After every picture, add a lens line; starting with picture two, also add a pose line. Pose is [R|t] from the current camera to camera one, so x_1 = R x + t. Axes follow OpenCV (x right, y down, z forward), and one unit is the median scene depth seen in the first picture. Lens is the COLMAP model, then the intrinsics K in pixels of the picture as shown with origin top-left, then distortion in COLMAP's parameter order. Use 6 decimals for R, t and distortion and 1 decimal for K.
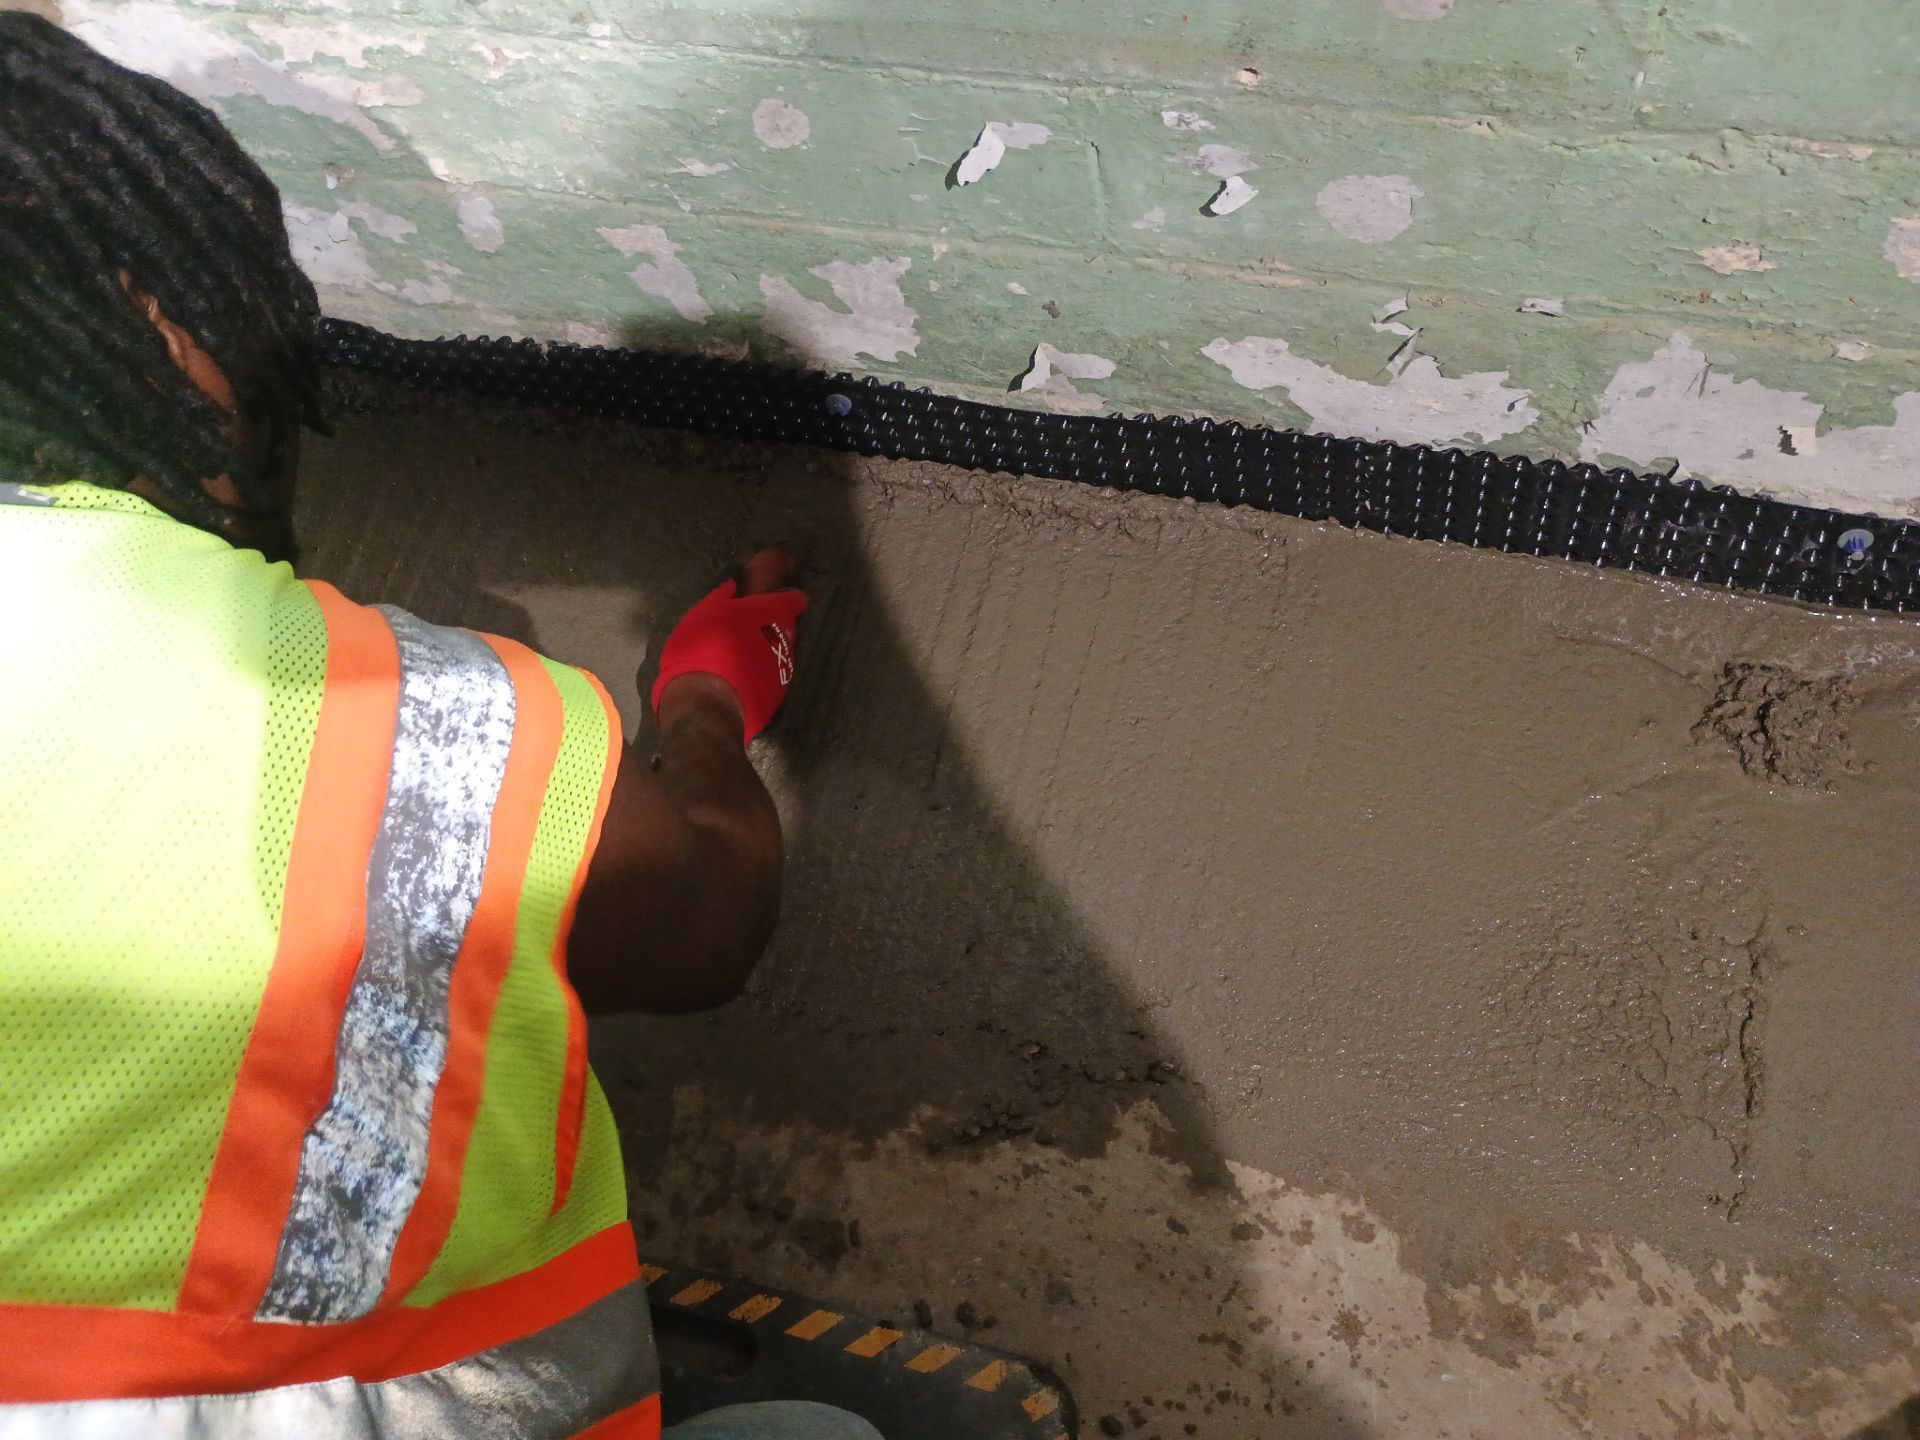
lens RADIAL K [[1669.2, 0, 963.3], [0, 1669.2, 724.9], [0, 0, 1]] dist [0.061626, -0.079868]
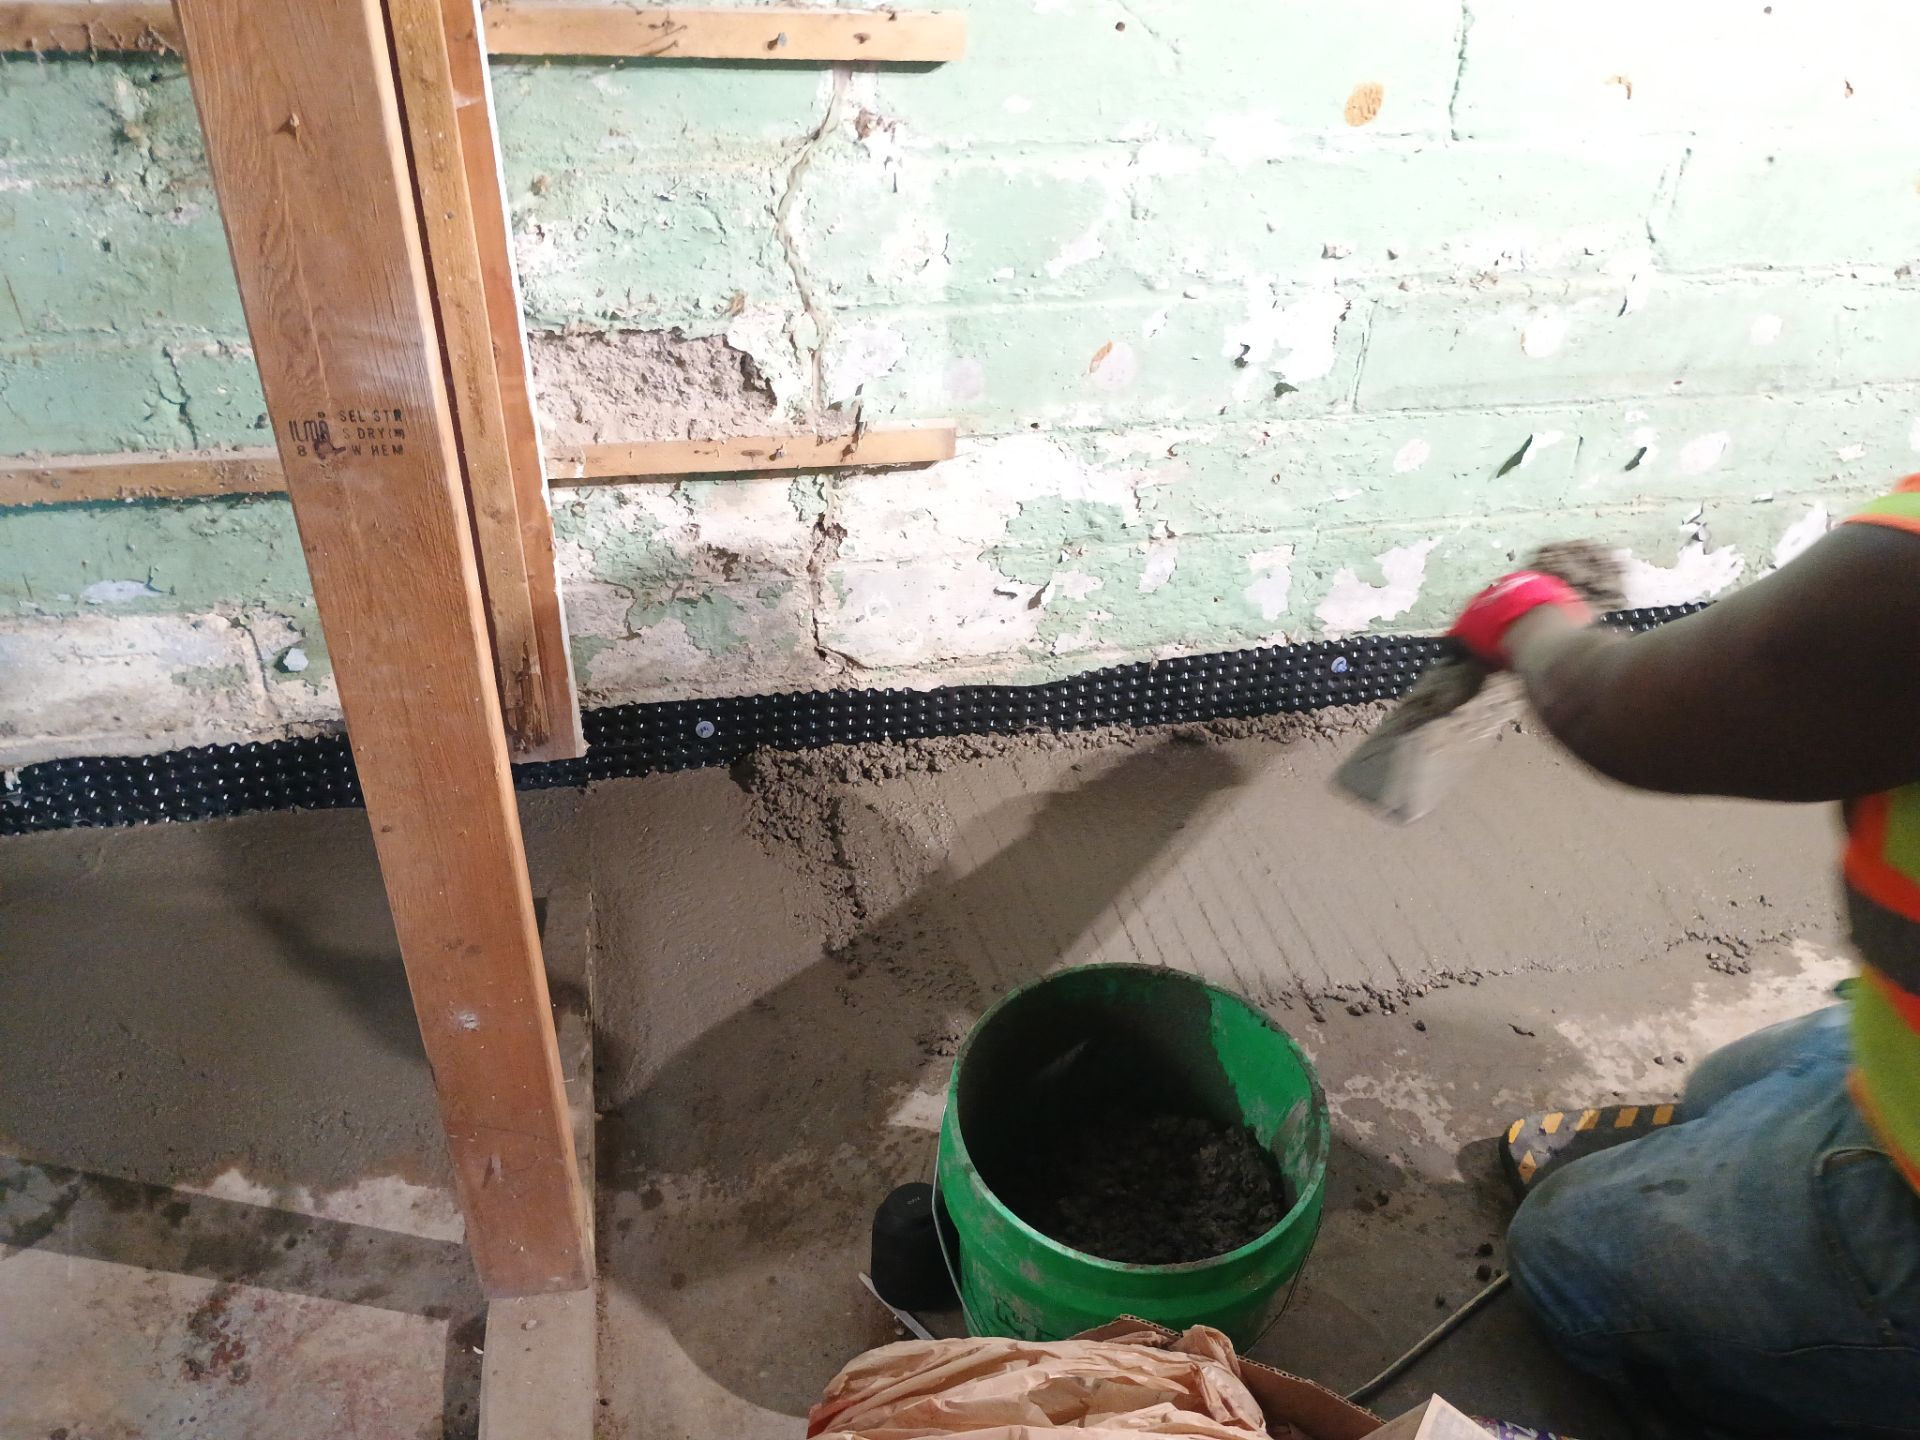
lens RADIAL K [[1669.2, 0, 963.3], [0, 1669.2, 724.9], [0, 0, 1]] dist [0.061626, -0.079868]
pose [[0.851749, -0.119847, 0.510059, -1.431747], [0.337749, 0.869824, -0.359628, 0.365250], [-0.400561, 0.478585, 0.781350, -0.064813]]
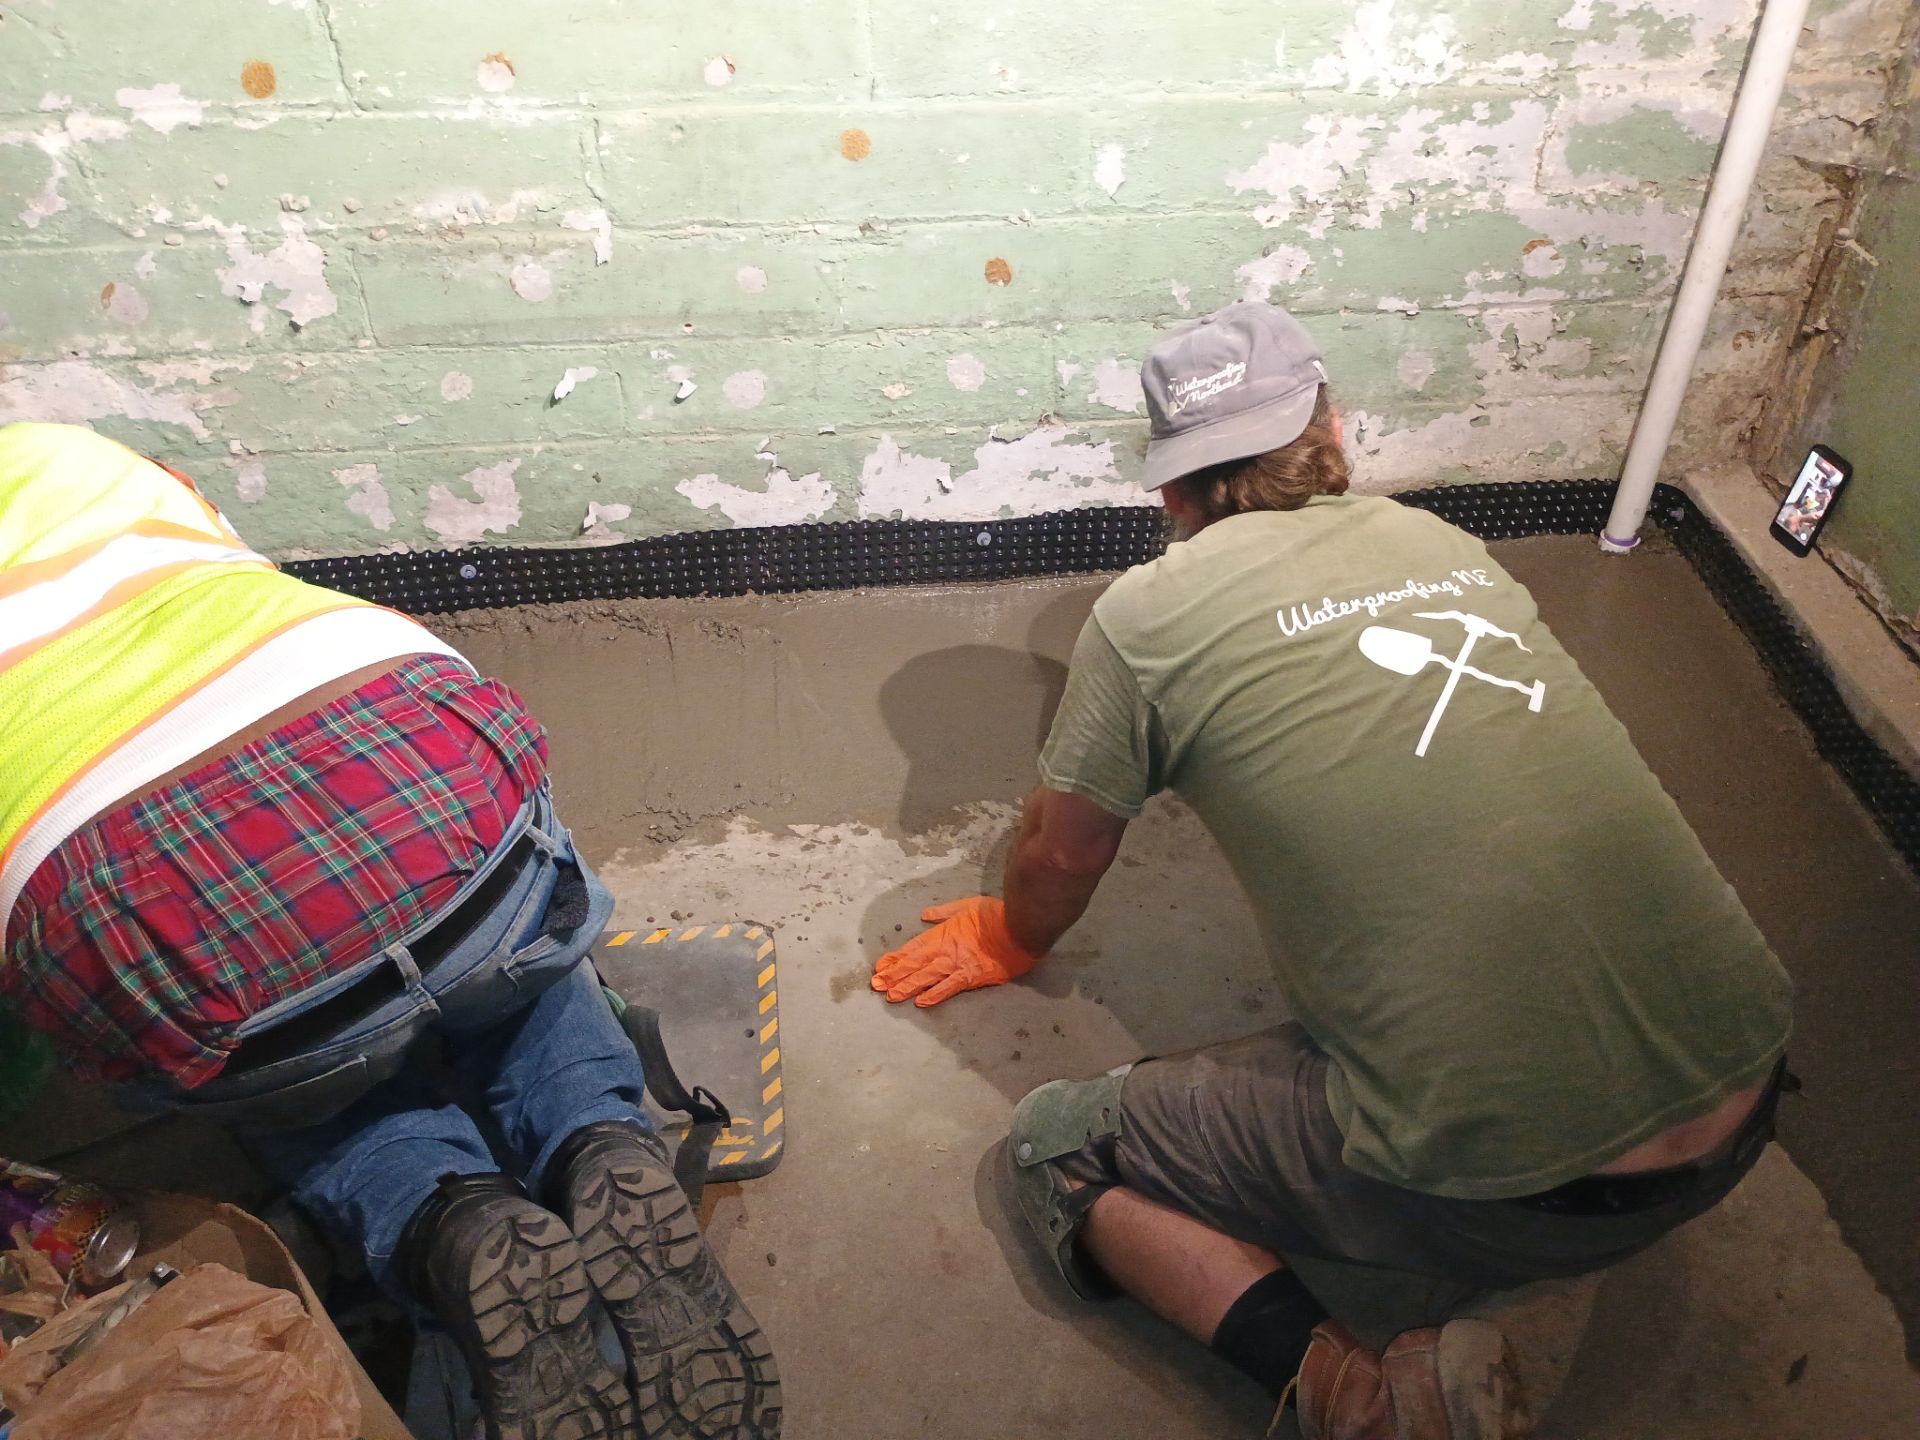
lens RADIAL K [[1669.2, 0, 963.3], [0, 1669.2, 724.9], [0, 0, 1]] dist [0.061626, -0.079868]
pose [[0.893590, -0.114945, 0.433917, -0.481662], [0.286254, 0.890520, -0.353599, 0.889811], [-0.345767, 0.440183, 0.828664, -0.709449]]
